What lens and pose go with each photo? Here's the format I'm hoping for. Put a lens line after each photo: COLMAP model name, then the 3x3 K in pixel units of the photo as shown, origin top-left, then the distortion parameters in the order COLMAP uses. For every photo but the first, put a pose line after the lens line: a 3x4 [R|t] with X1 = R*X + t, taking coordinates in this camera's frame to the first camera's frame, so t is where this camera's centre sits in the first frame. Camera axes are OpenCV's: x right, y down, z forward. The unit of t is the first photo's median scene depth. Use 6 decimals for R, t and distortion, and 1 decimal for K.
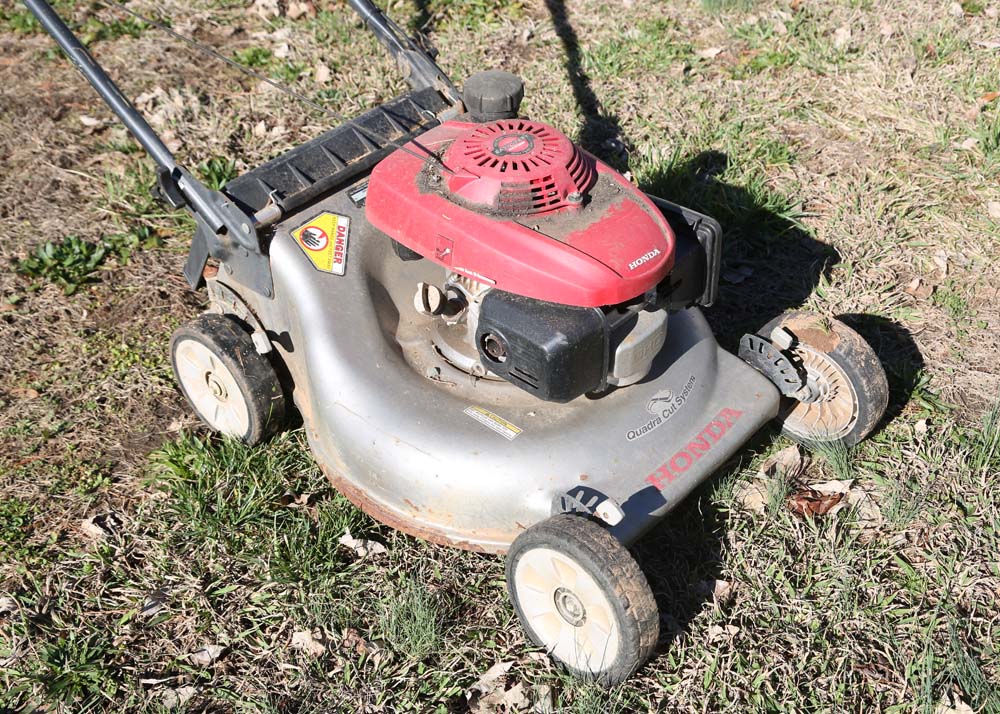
lens RADIAL K [[1201.8, 0, 502.0], [0, 1201.8, 386.4], [0, 0, 1]] dist [0.023796, 0.066006]
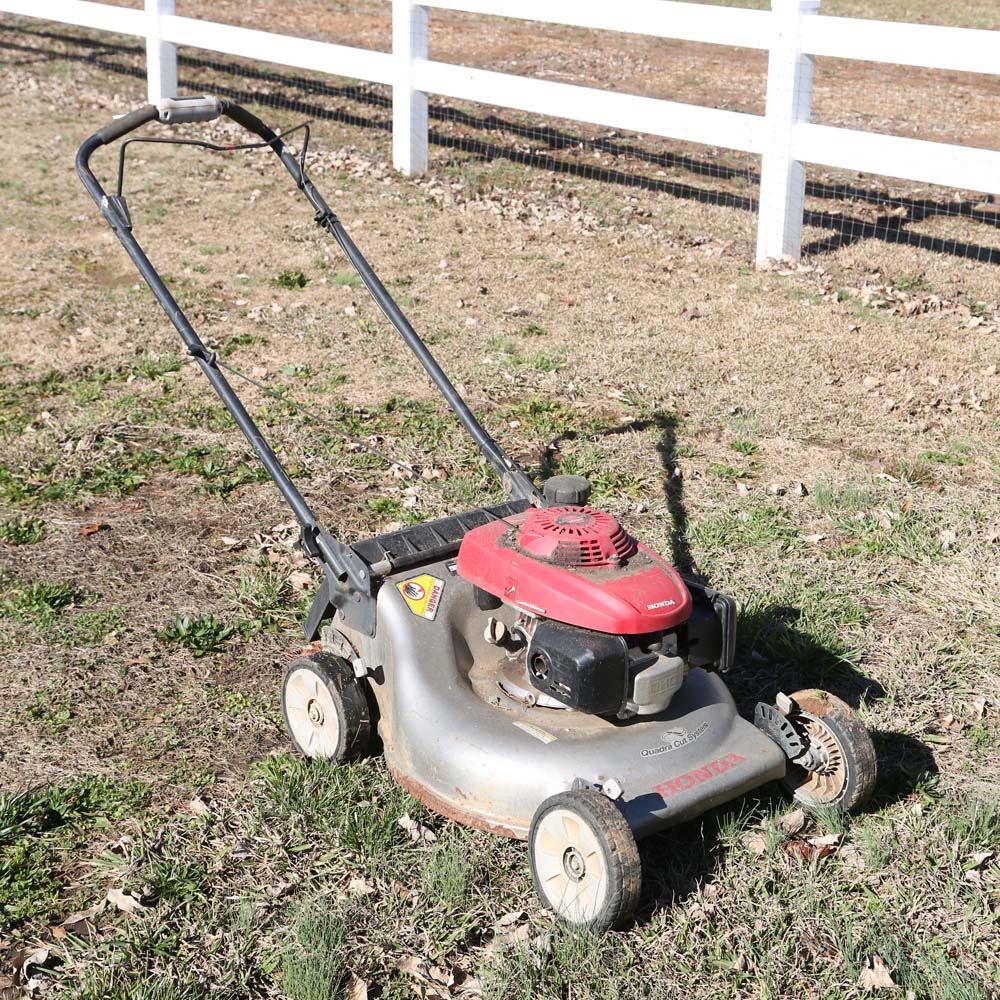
lens RADIAL K [[1698.0, 0, 500.0], [0, 1698.0, 500.0], [0, 0, 1]] dist [0.033423, 0.068474]
pose [[0.988134, 0.084994, -0.127934, 0.157144], [-0.124761, 0.929983, -0.345783, 0.407380], [0.089587, 0.357641, 0.929552, -0.697643]]
